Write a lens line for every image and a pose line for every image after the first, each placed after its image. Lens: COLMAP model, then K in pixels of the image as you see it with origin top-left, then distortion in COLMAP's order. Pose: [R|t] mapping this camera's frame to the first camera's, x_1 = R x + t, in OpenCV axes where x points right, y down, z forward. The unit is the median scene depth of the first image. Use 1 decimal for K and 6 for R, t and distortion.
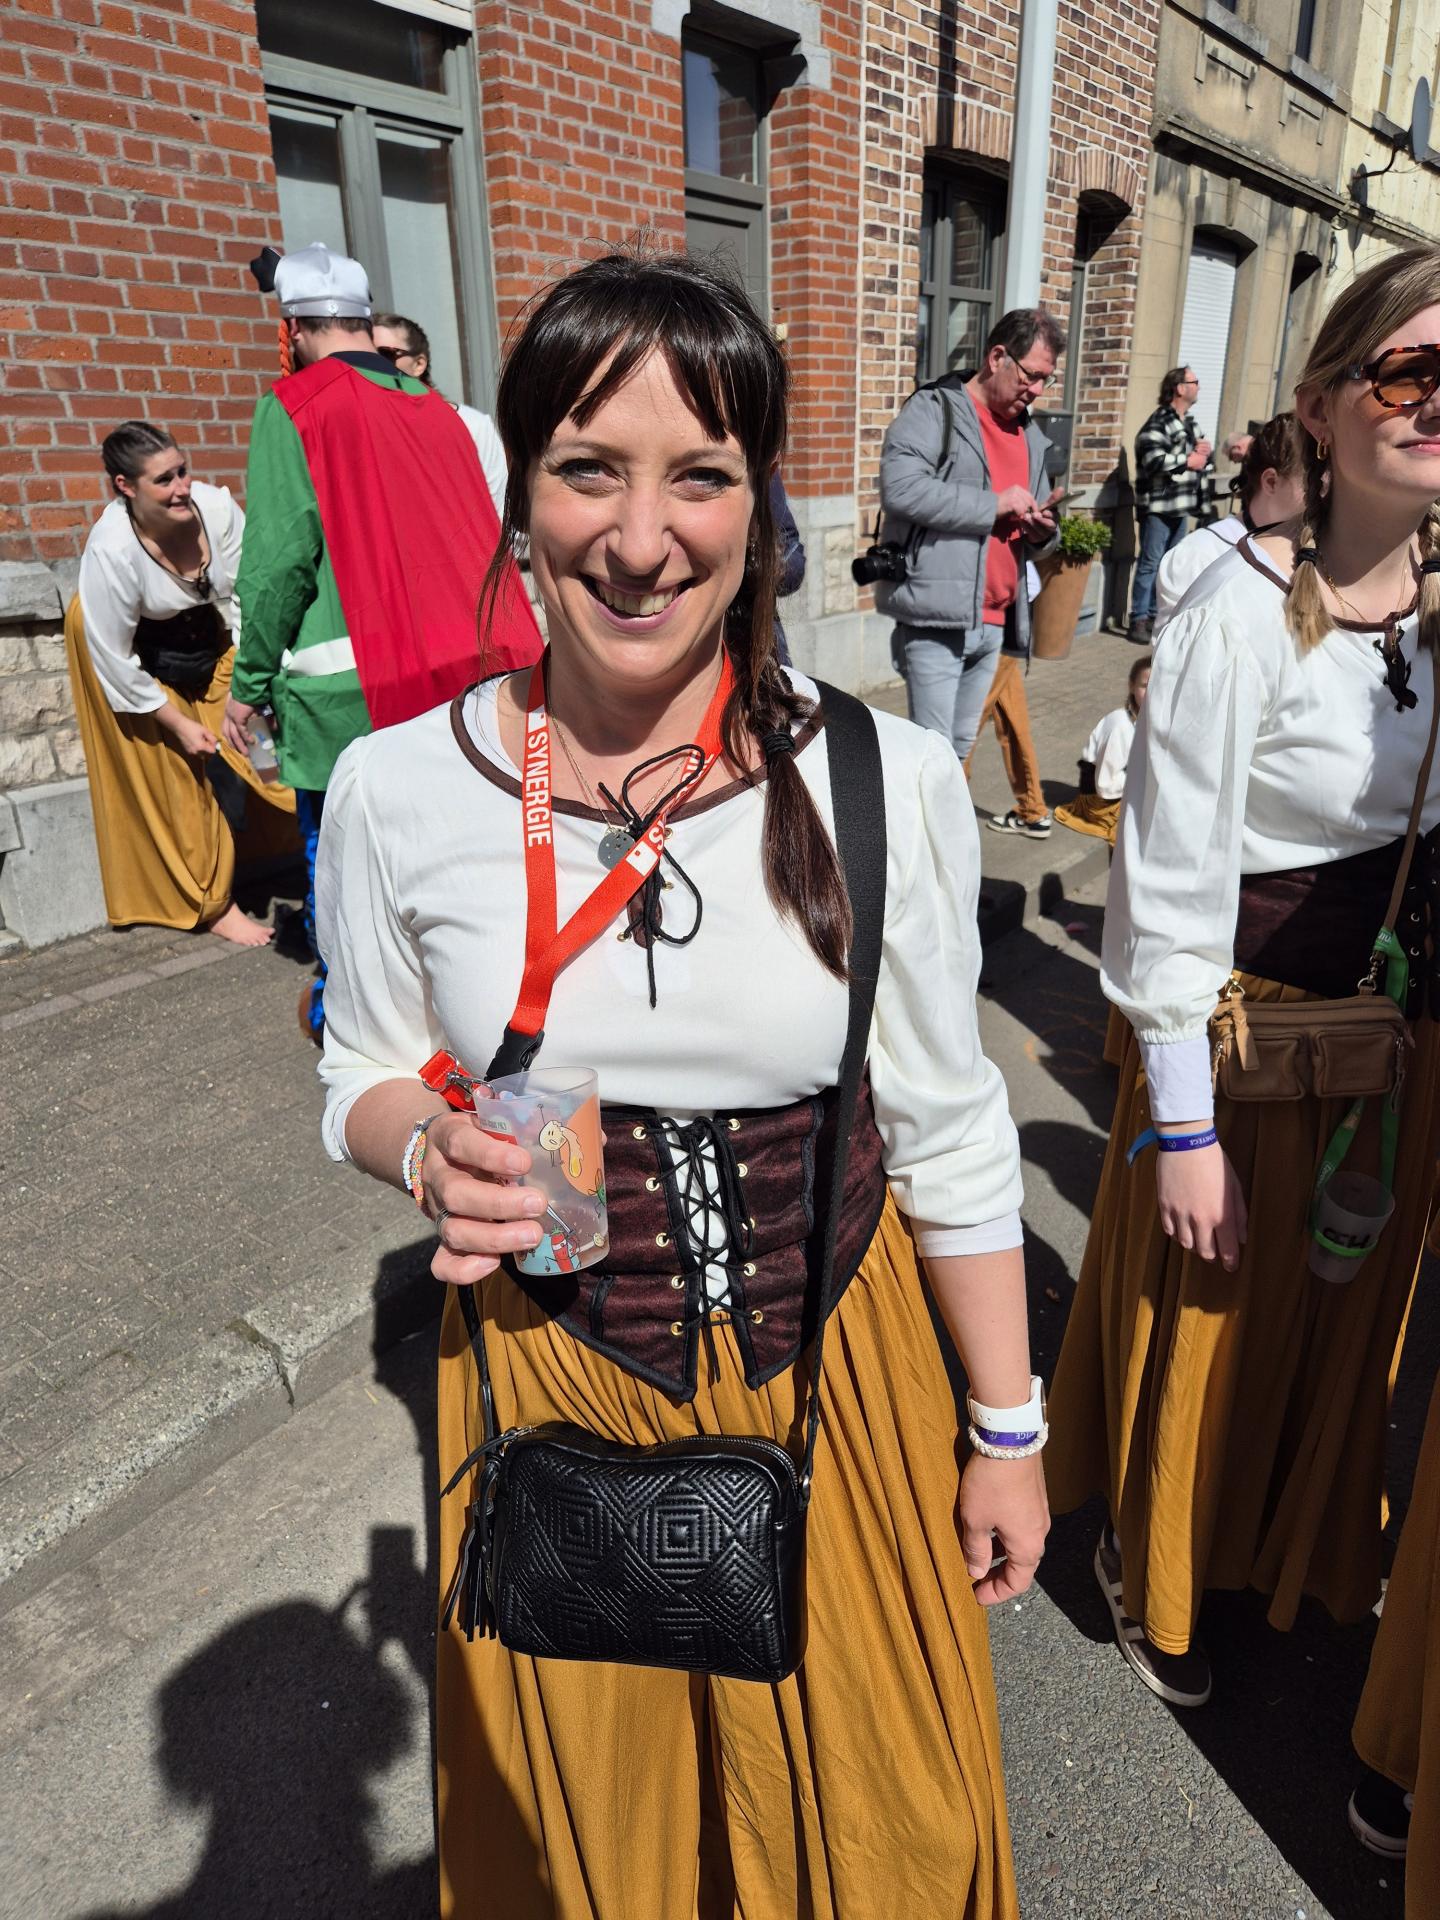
lens RADIAL K [[1299.7, 0, 737.9], [0, 1299.7, 936.7], [0, 0, 1]] dist [0.065359, -0.048520]
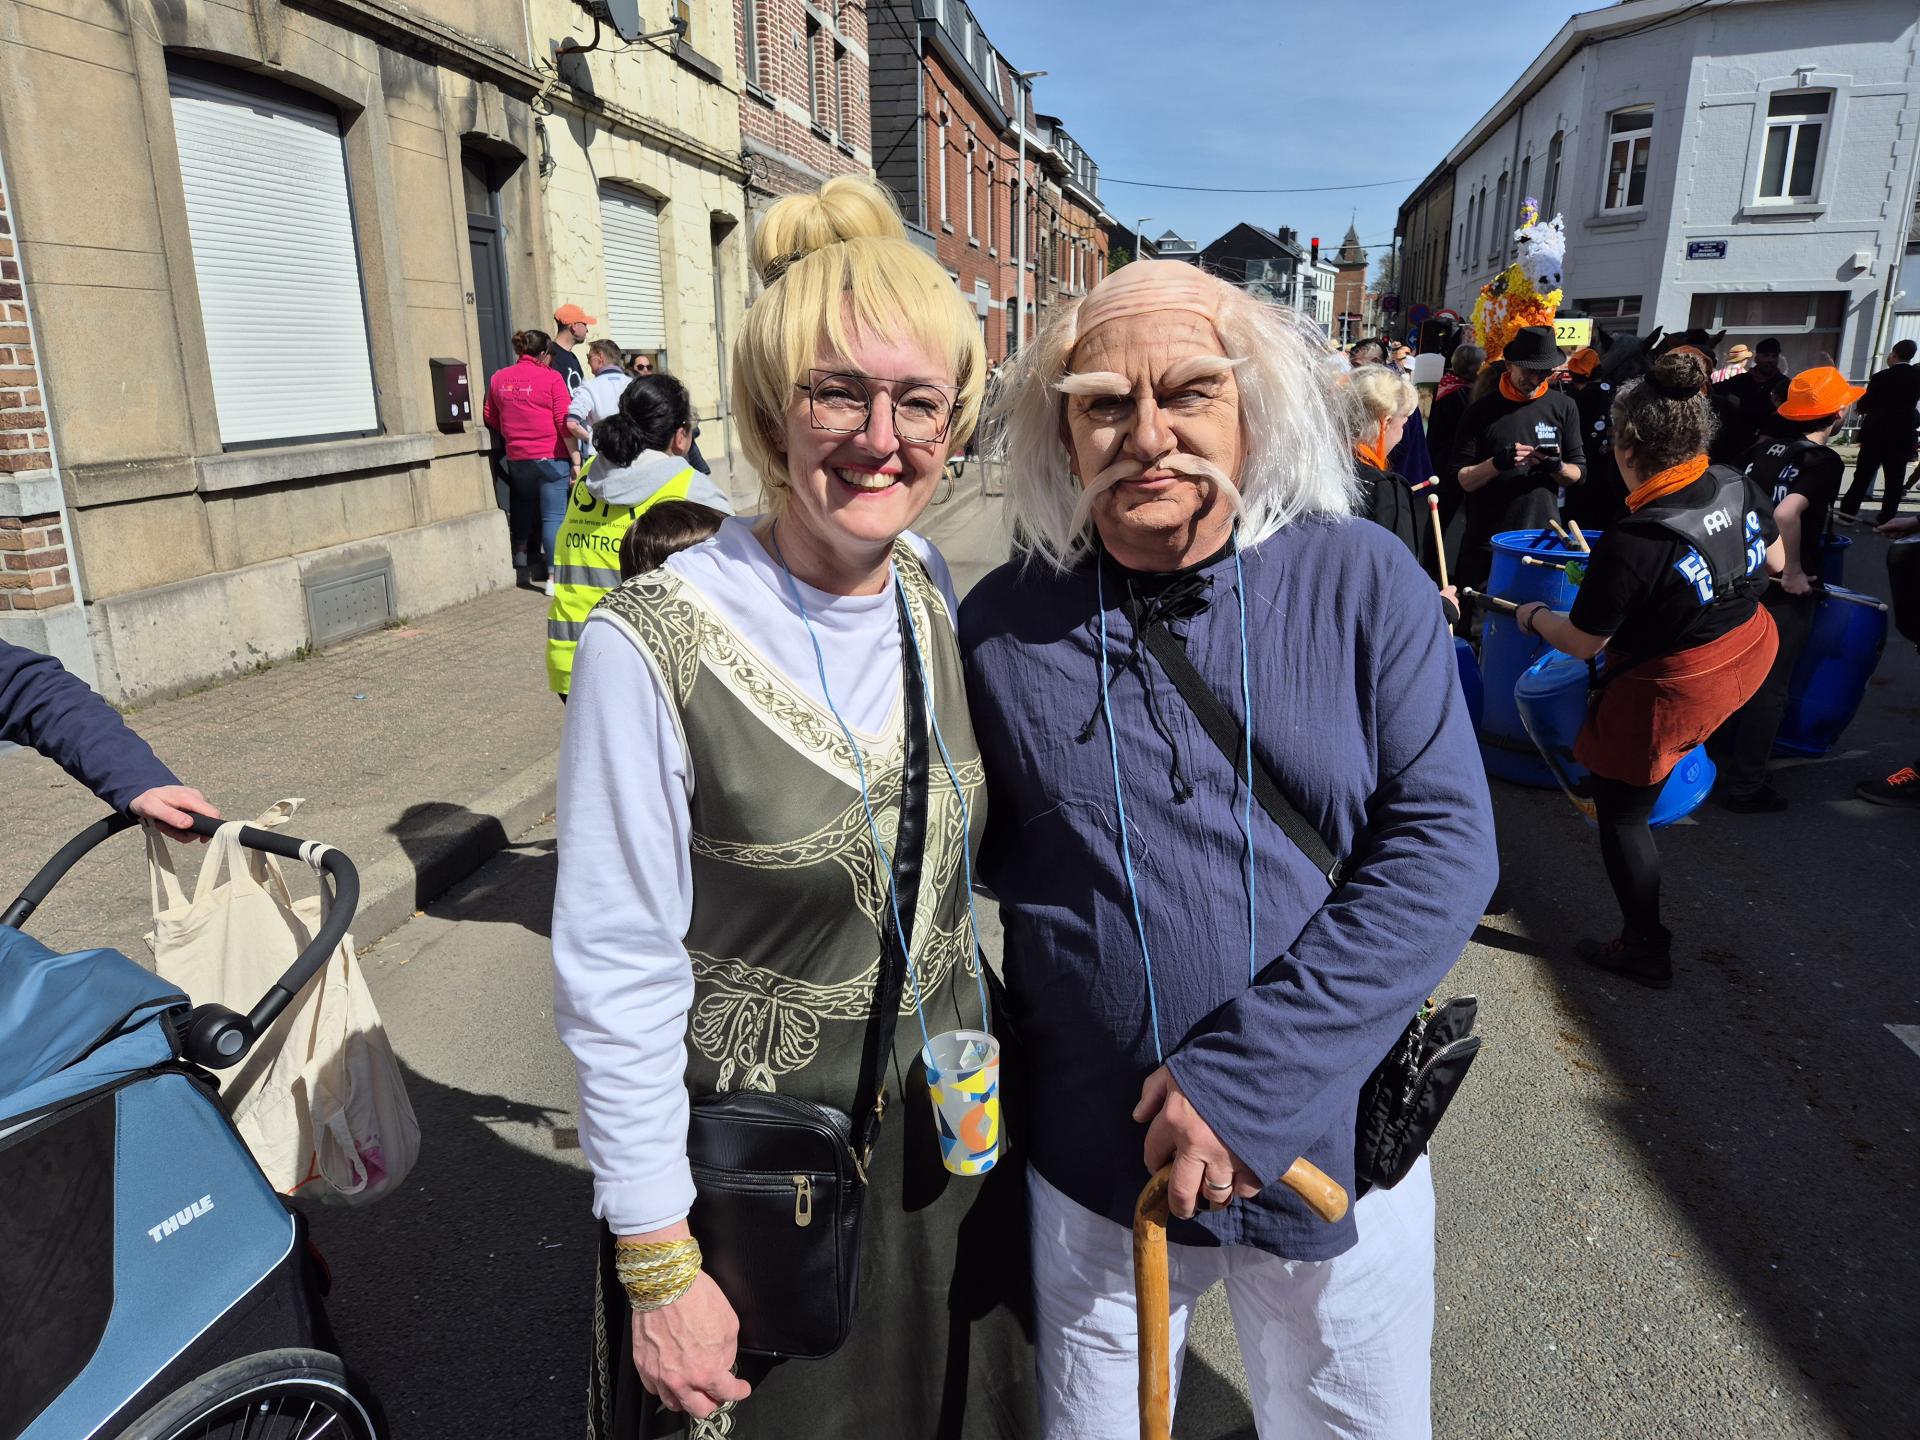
lens RADIAL K [[1299.7, 0, 948.5], [0, 1299.7, 700.2], [0, 0, 1]] dist [0.065359, -0.048520]
pose [[0.880628, -0.111811, 0.460427, 0.519946], [0.160399, 0.984731, -0.067651, -0.226337], [-0.445833, 0.133428, 0.885116, 0.532816]]
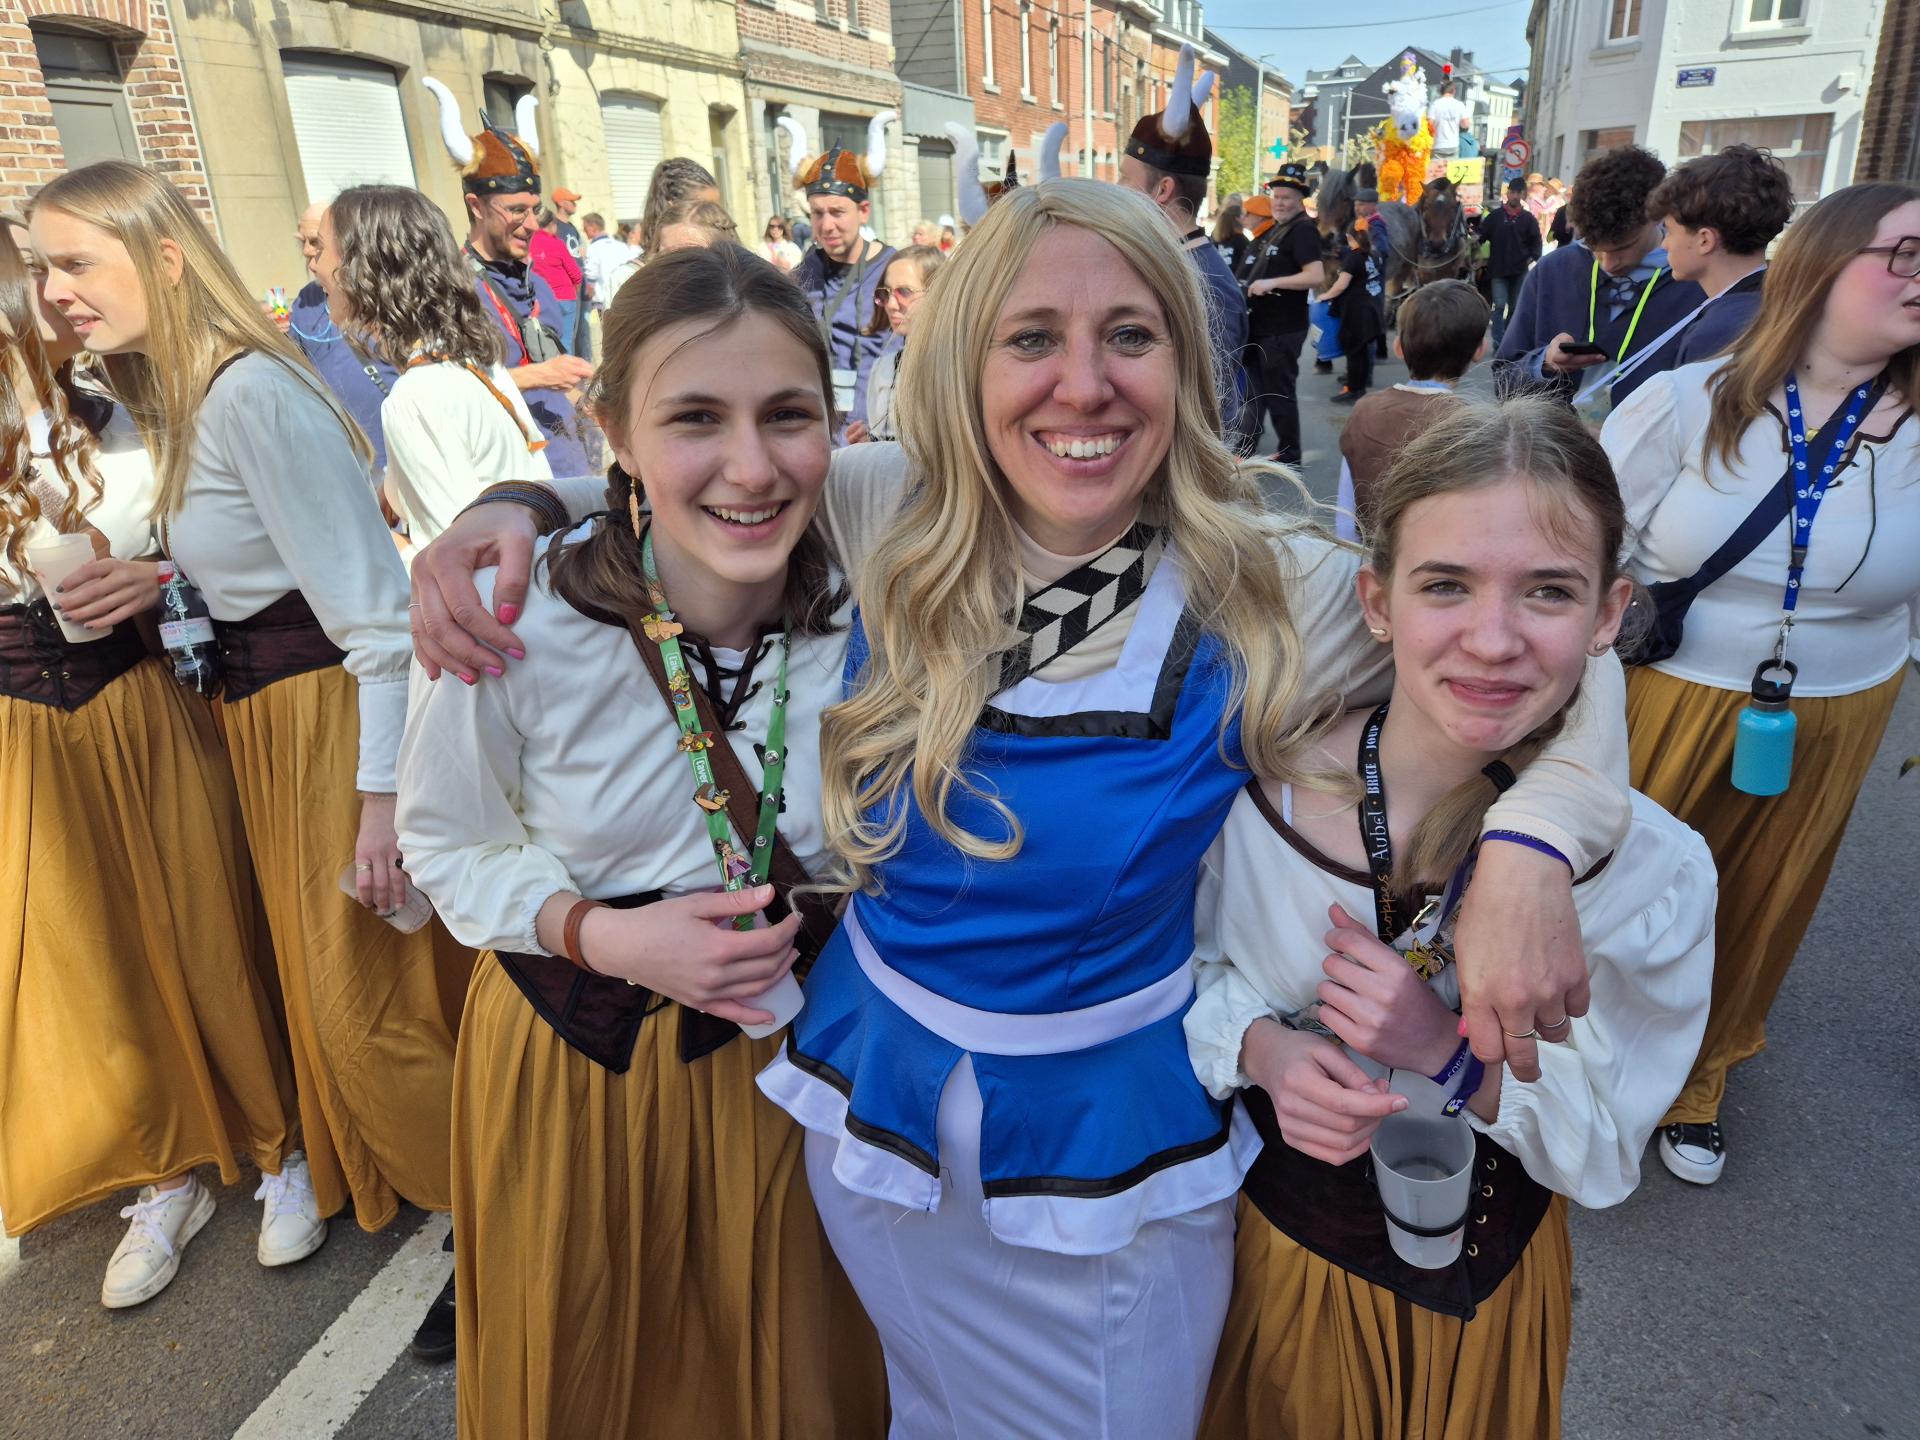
lens RADIAL K [[1299.7, 0, 969.2], [0, 1299.7, 702.7], [0, 0, 1]] dist [0.065359, -0.048520]
pose [[0.926776, -0.155745, 0.341804, 0.612217], [0.160228, 0.986962, 0.015268, 0.037718], [-0.339726, 0.040617, 0.939647, -0.165228]]
